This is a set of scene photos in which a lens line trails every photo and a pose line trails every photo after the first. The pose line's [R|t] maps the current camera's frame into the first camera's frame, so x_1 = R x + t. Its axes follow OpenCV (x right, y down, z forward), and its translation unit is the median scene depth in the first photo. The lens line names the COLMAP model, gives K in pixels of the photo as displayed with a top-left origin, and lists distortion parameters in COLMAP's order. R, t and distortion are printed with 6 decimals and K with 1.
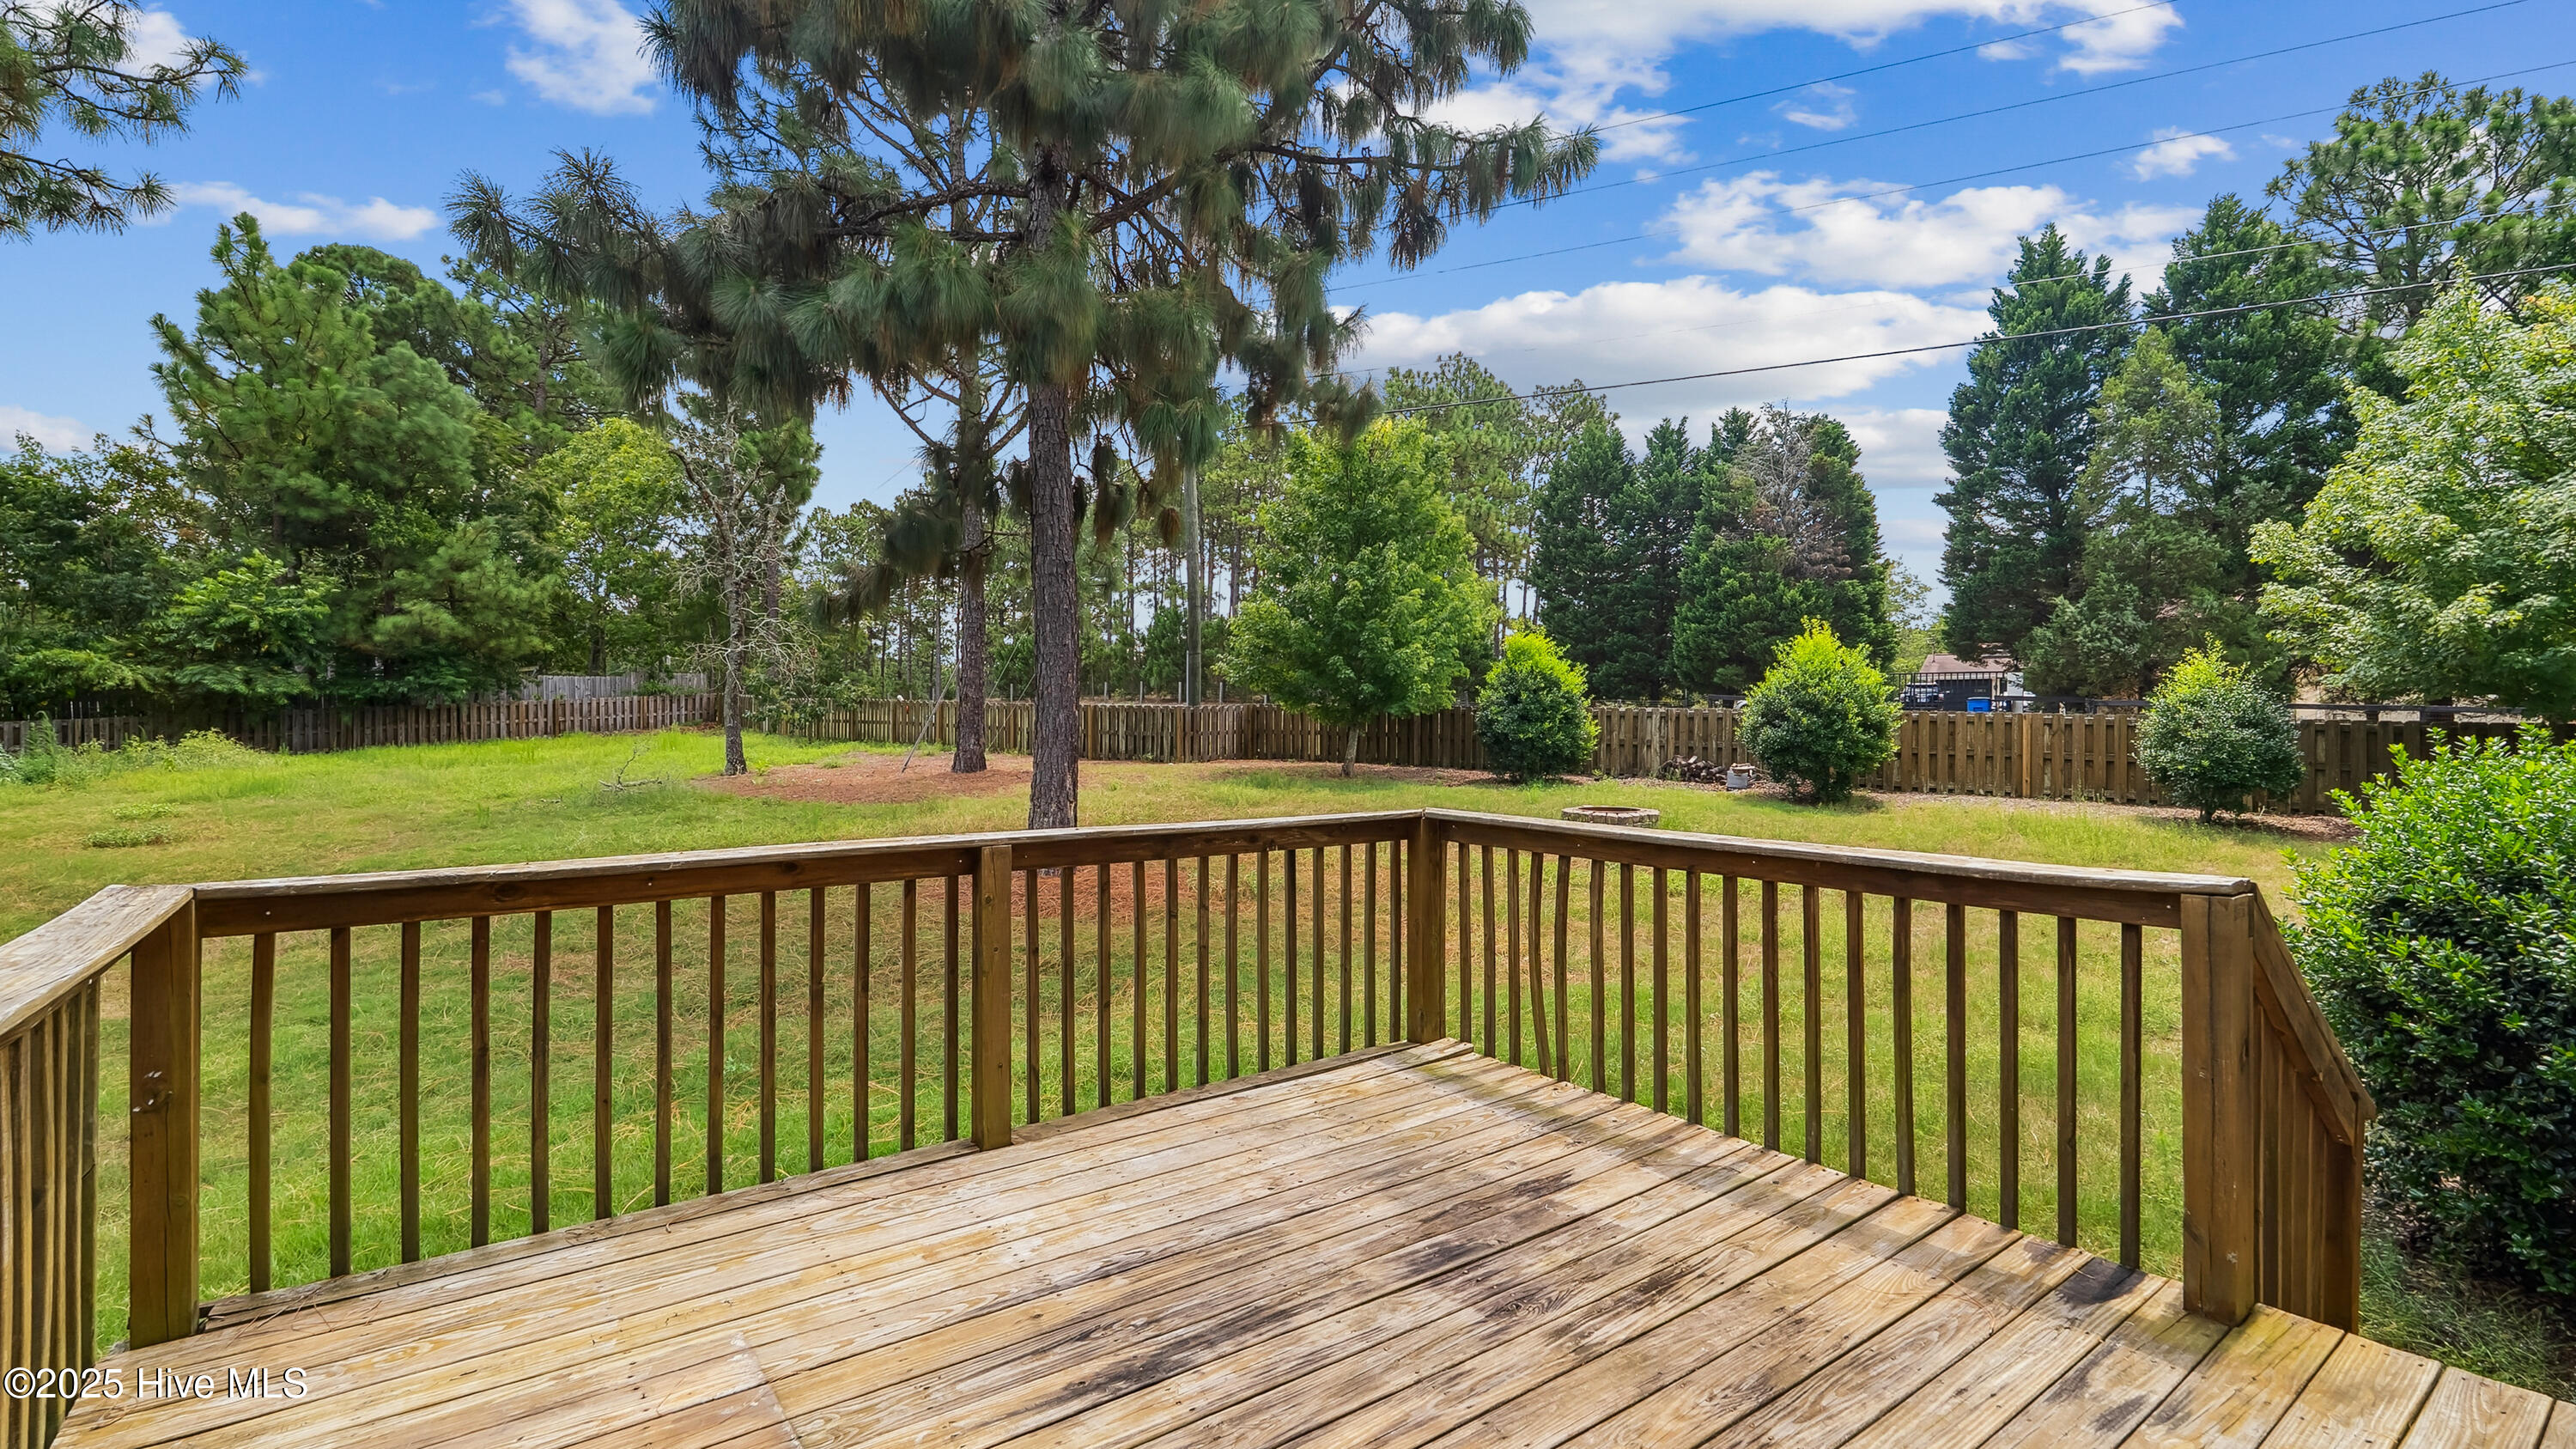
lens RADIAL K [[1121.2, 0, 1285.6], [0, 1121.2, 725.2], [0, 0, 1]] dist [-0.002402, -0.000493]
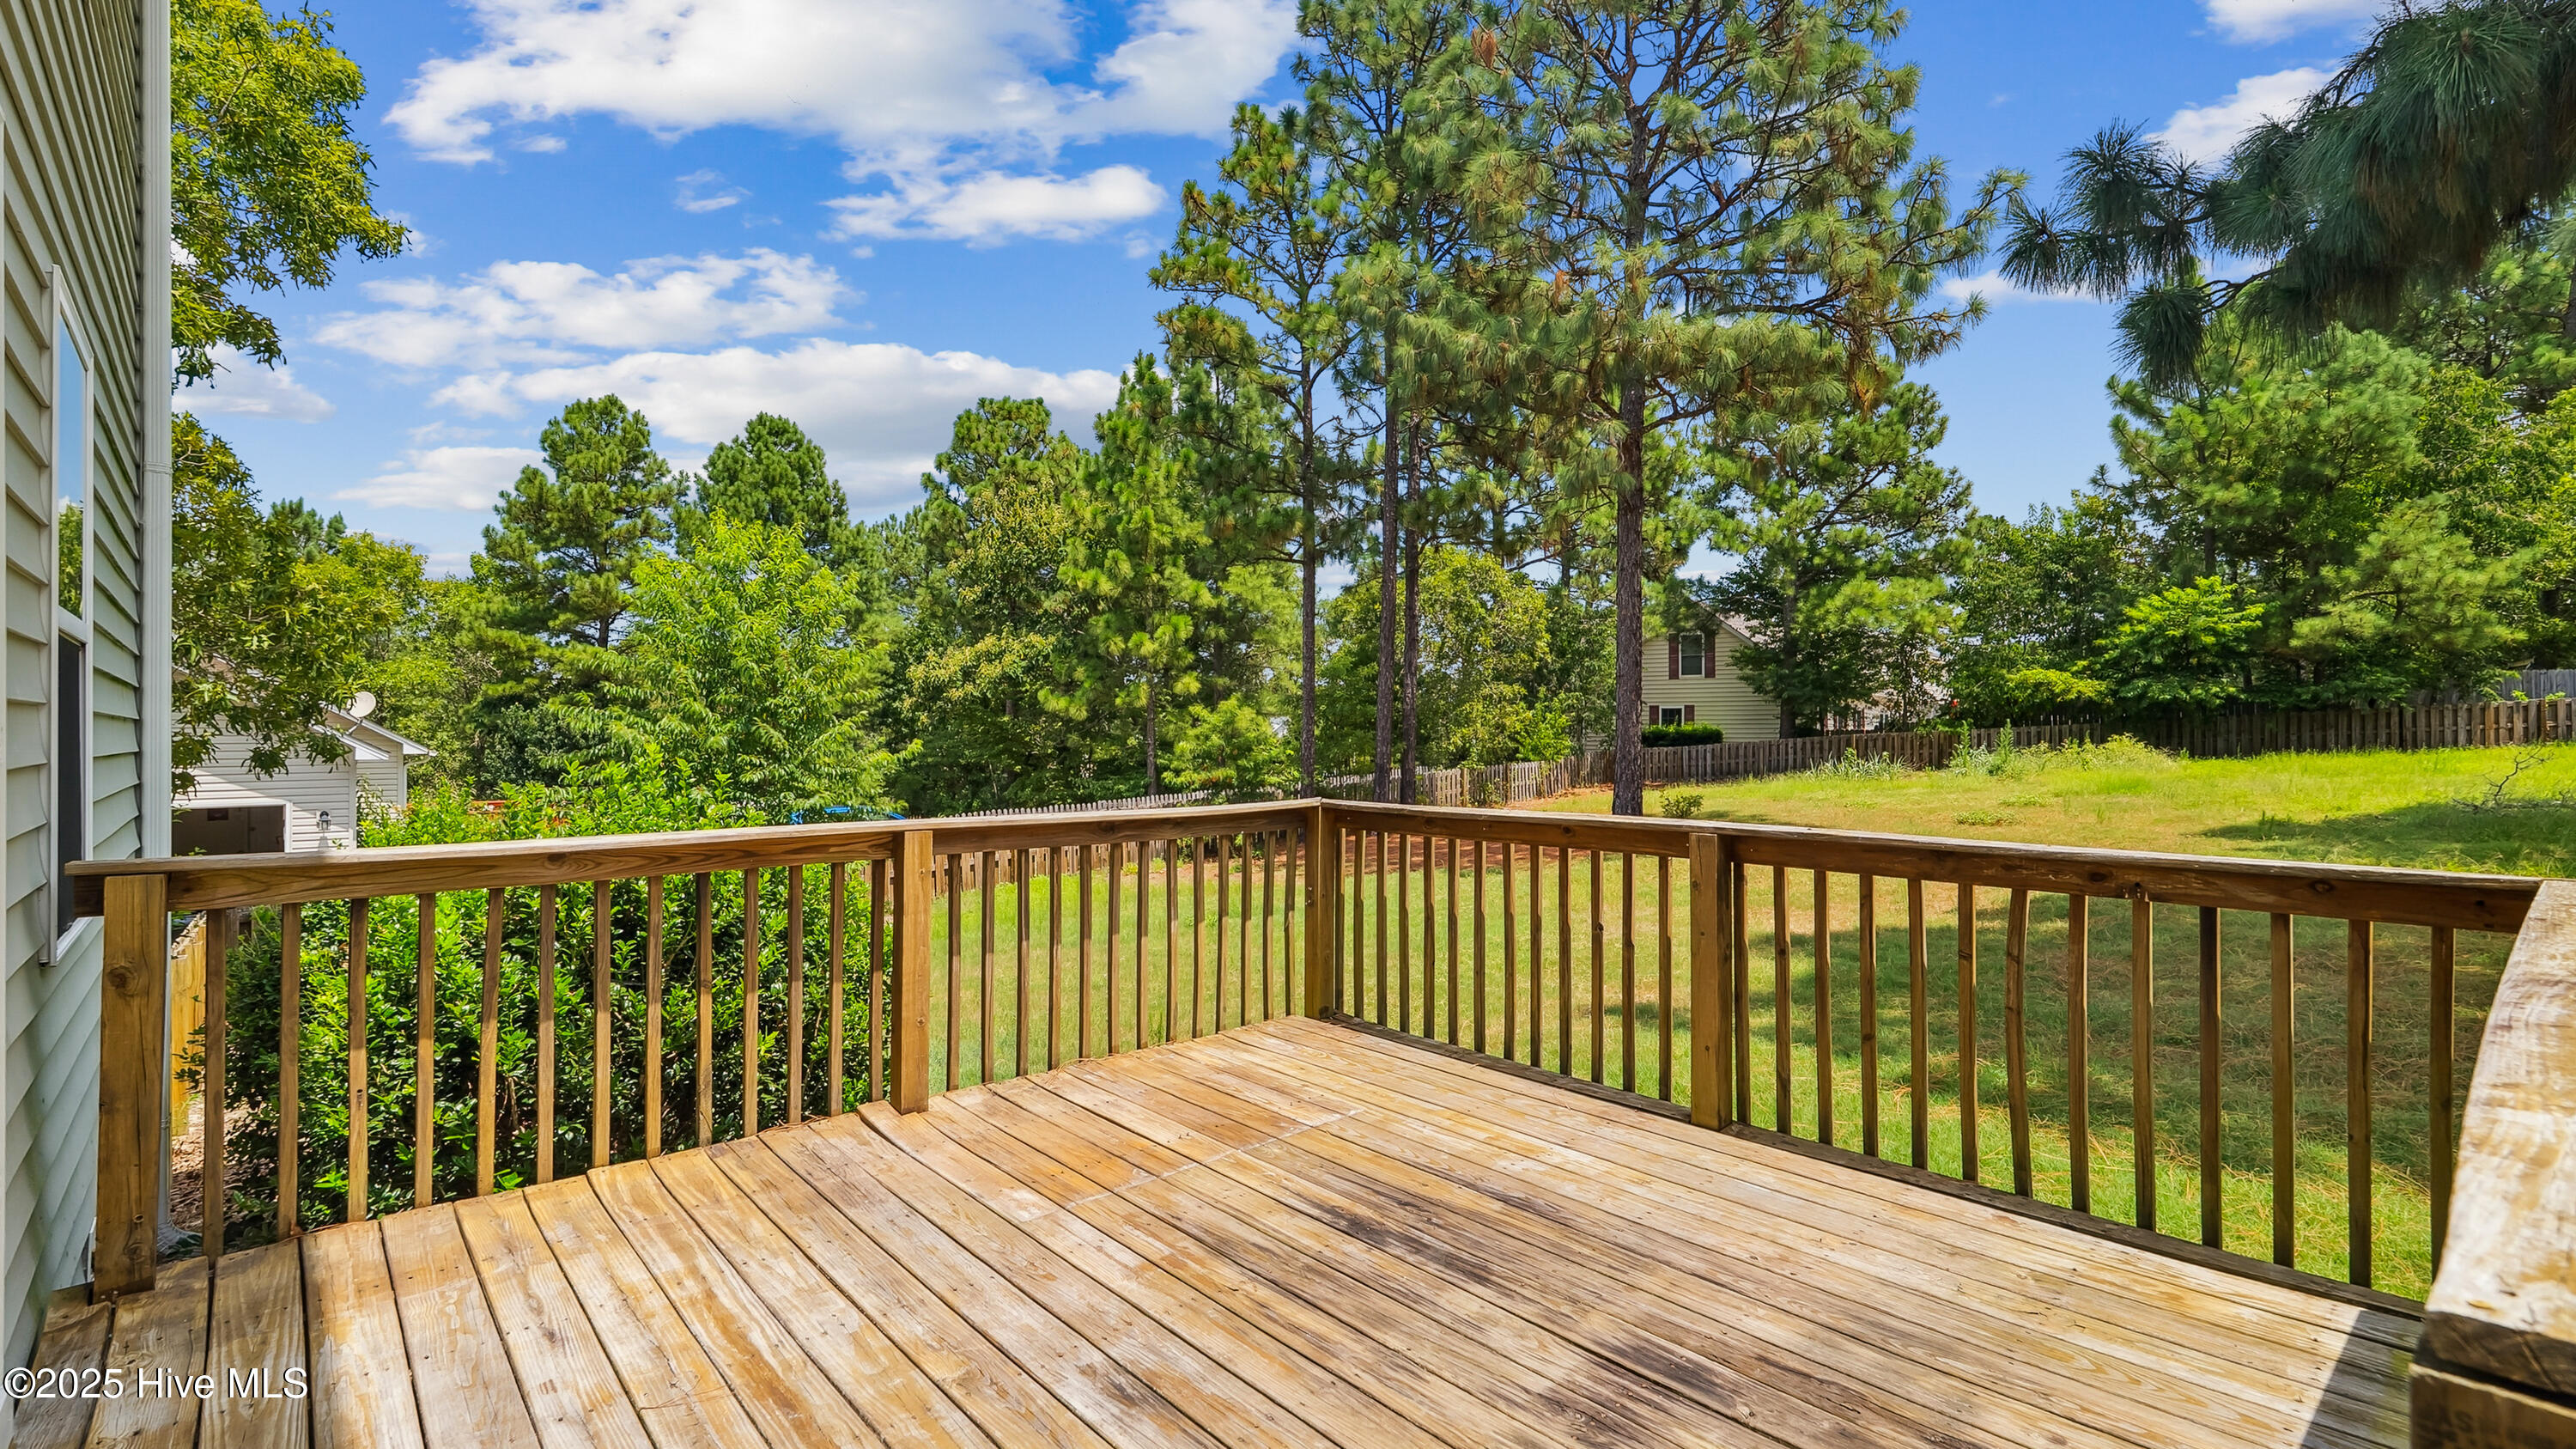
lens RADIAL K [[1121.2, 0, 1304.7], [0, 1121.2, 714.3], [0, 0, 1]] dist [-0.002402, -0.000493]
pose [[0.128960, -0.009004, -0.991609, 0.526825], [-0.008049, 0.999916, -0.010126, 0.008519], [0.991617, 0.009288, 0.128877, 0.366739]]
